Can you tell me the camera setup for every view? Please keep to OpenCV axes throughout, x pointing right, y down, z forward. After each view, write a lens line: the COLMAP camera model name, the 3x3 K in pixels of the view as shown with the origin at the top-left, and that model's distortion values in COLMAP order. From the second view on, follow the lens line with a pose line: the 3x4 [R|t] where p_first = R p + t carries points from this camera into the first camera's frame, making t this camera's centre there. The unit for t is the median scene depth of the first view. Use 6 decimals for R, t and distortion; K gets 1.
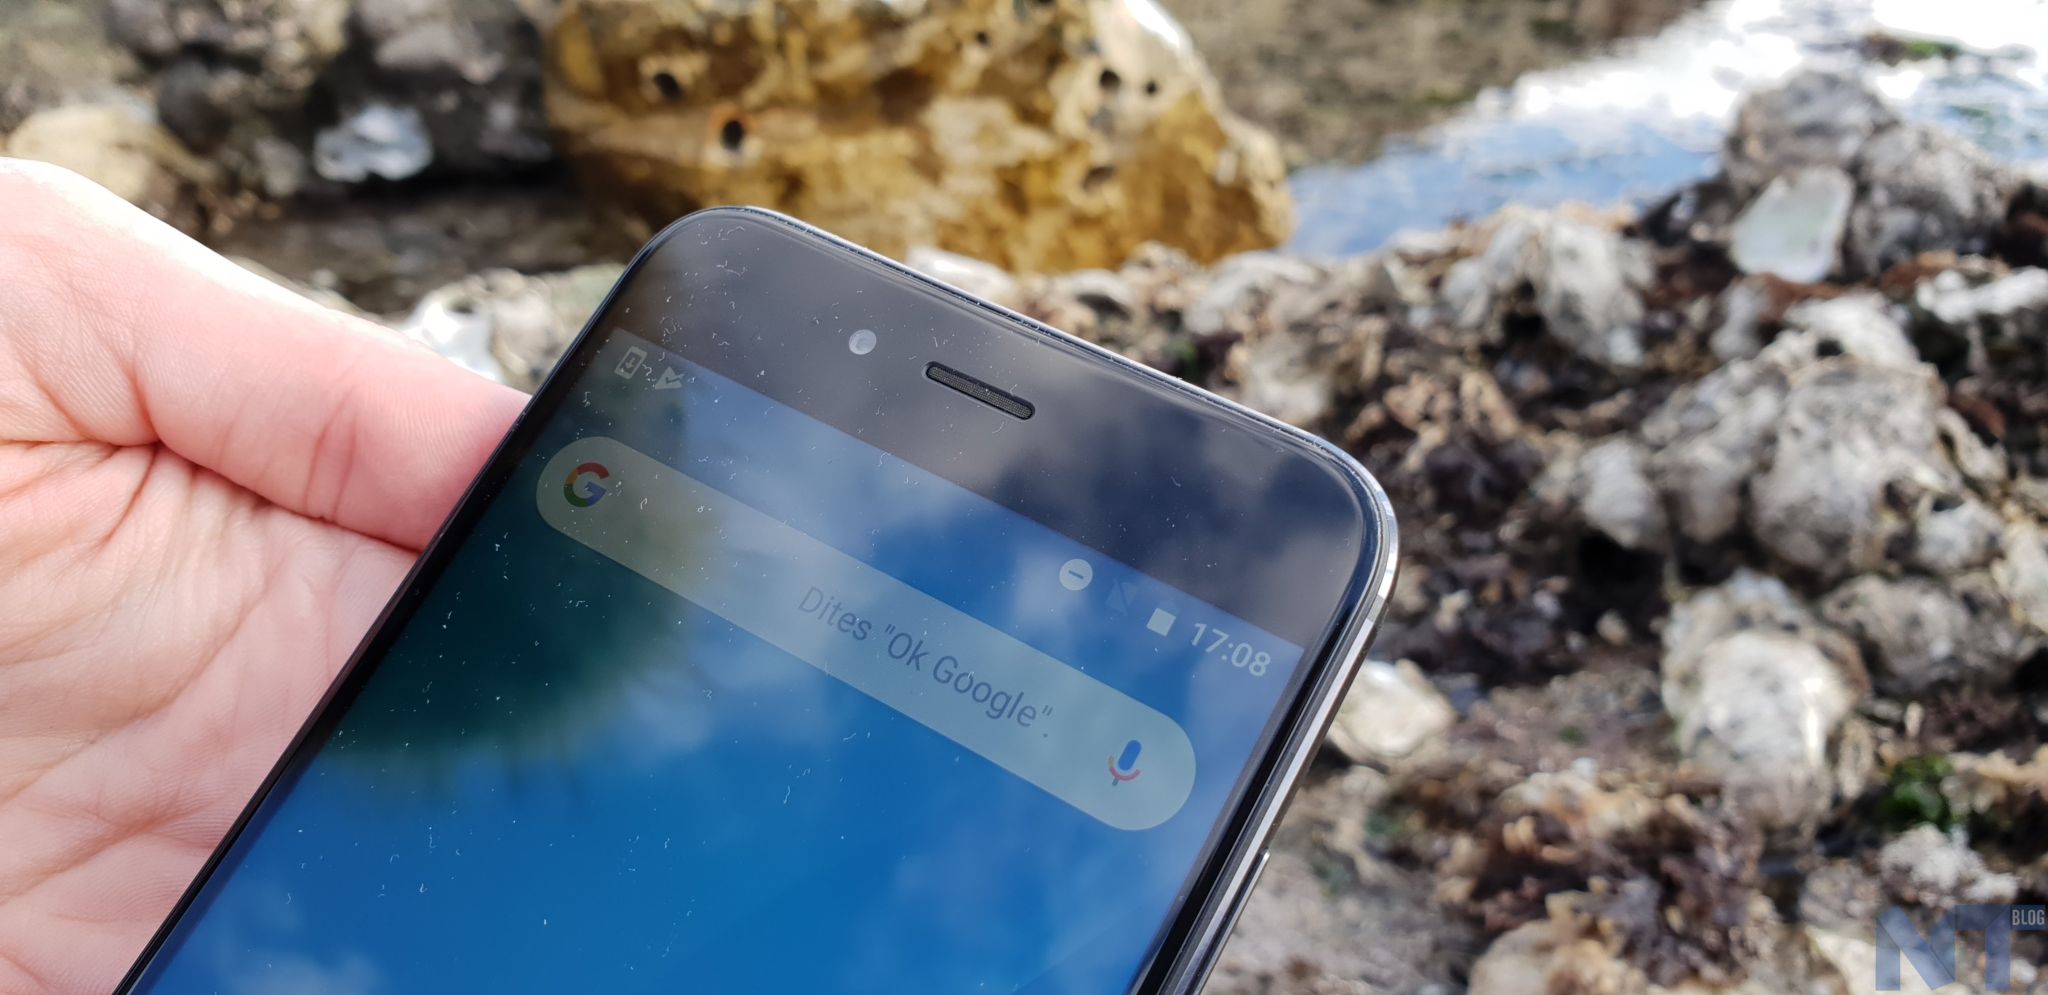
lens RADIAL K [[1683.8, 0, 1002.8], [0, 1683.8, 457.5], [0, 0, 1]] dist [-0.173416, 0.197335]
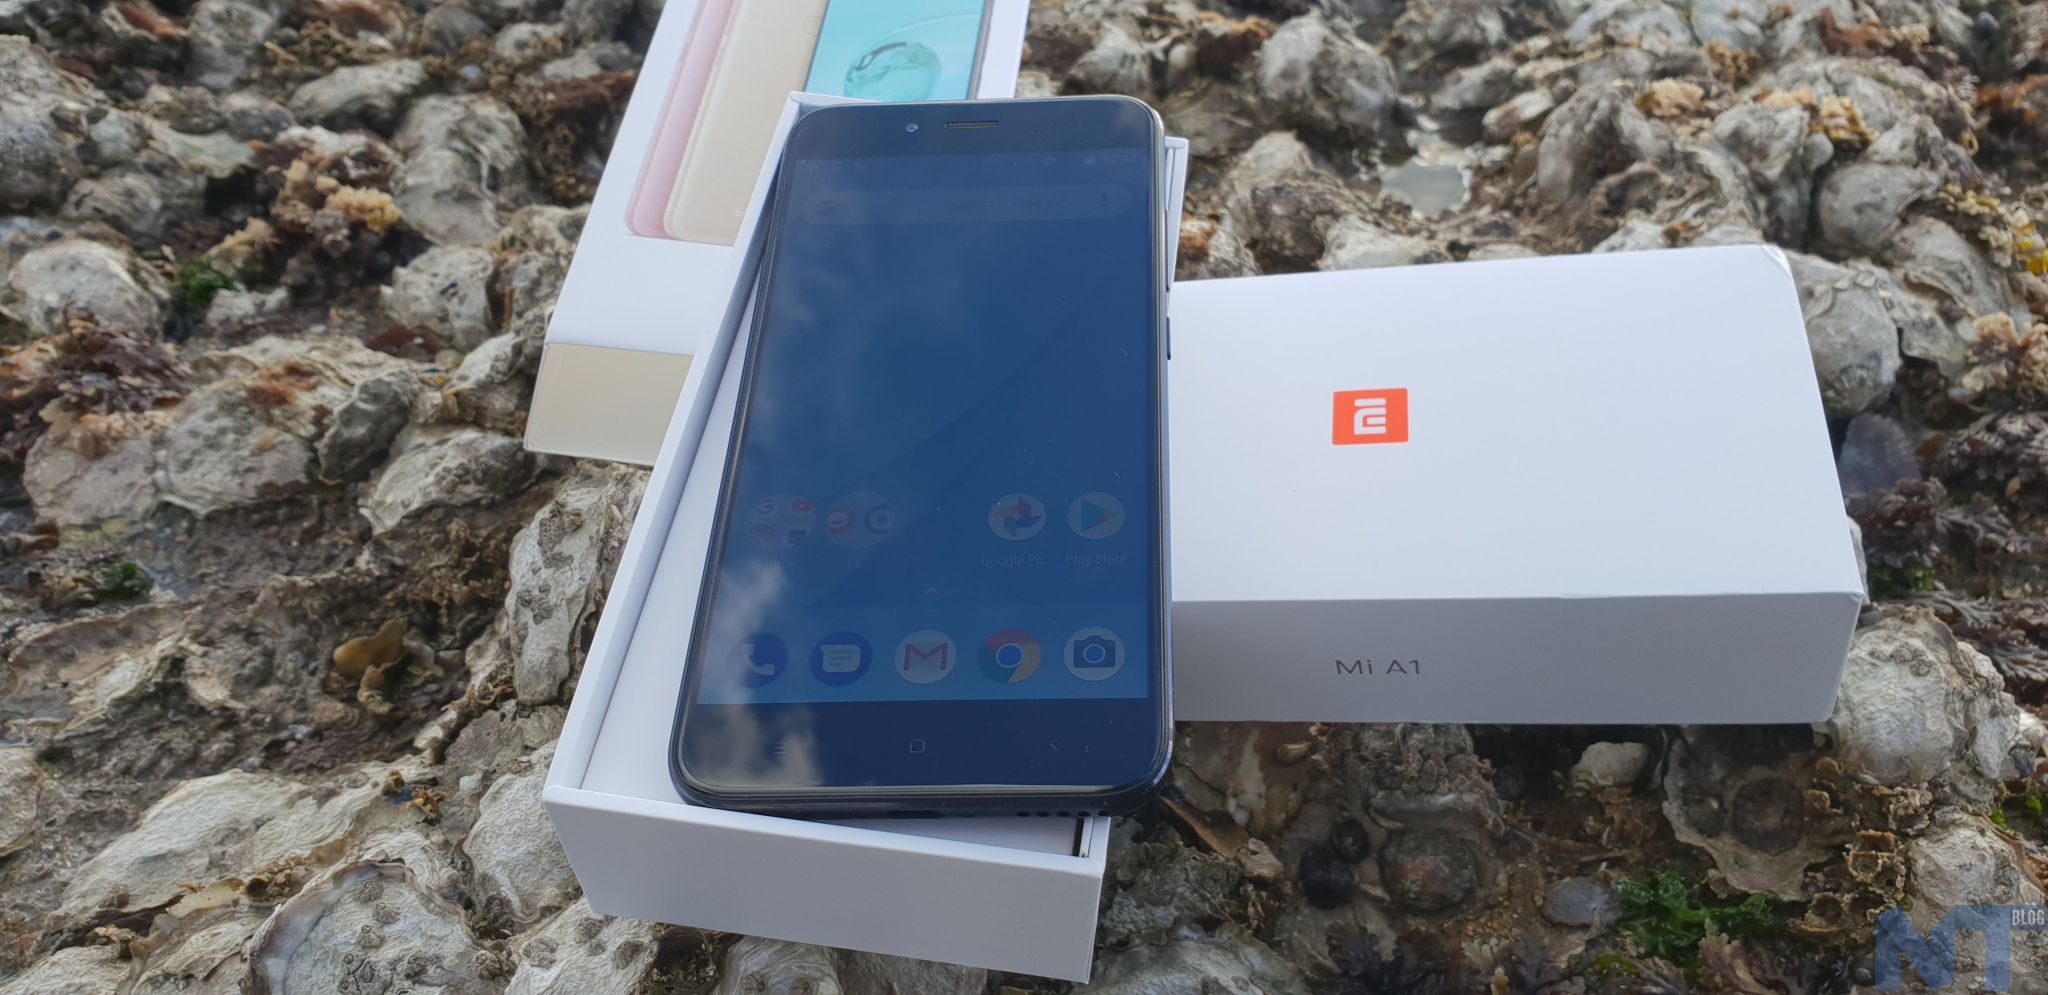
lens RADIAL K [[1563.0, 0, 1024.0], [0, 1563.0, 497.5], [0, 0, 1]] dist [-0.010093, -0.000996]
pose [[0.354439, -0.492210, 0.795049, -0.373058], [0.408978, 0.846212, 0.341559, 0.175585], [-0.840898, 0.204095, 0.501233, -0.292326]]
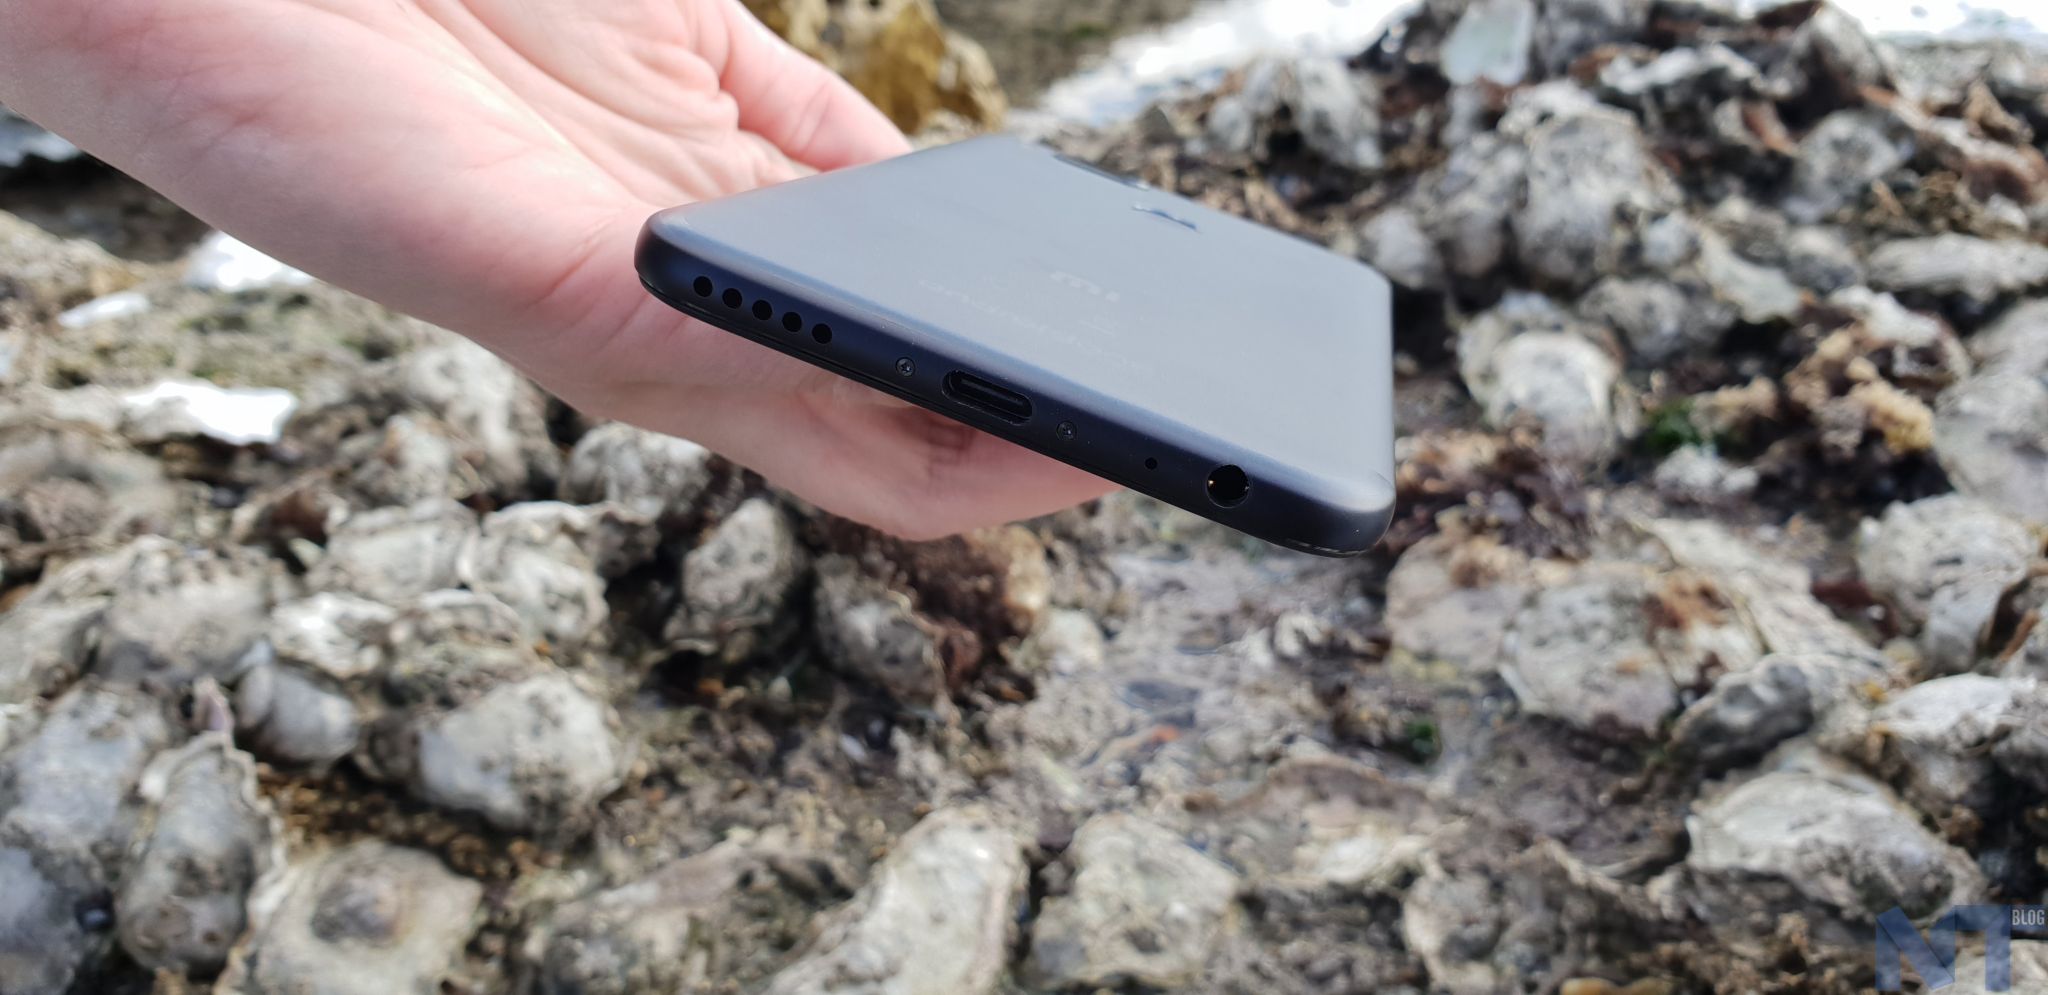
lens RADIAL K [[1625.1, 0, 1092.8], [0, 1625.1, 463.6], [0, 0, 1]] dist [-0.004388, -0.004284]
pose [[0.957998, -0.121238, 0.259885, -0.200522], [0.115237, 0.992601, 0.038261, 0.119535], [-0.262601, -0.006706, 0.964881, -0.119636]]
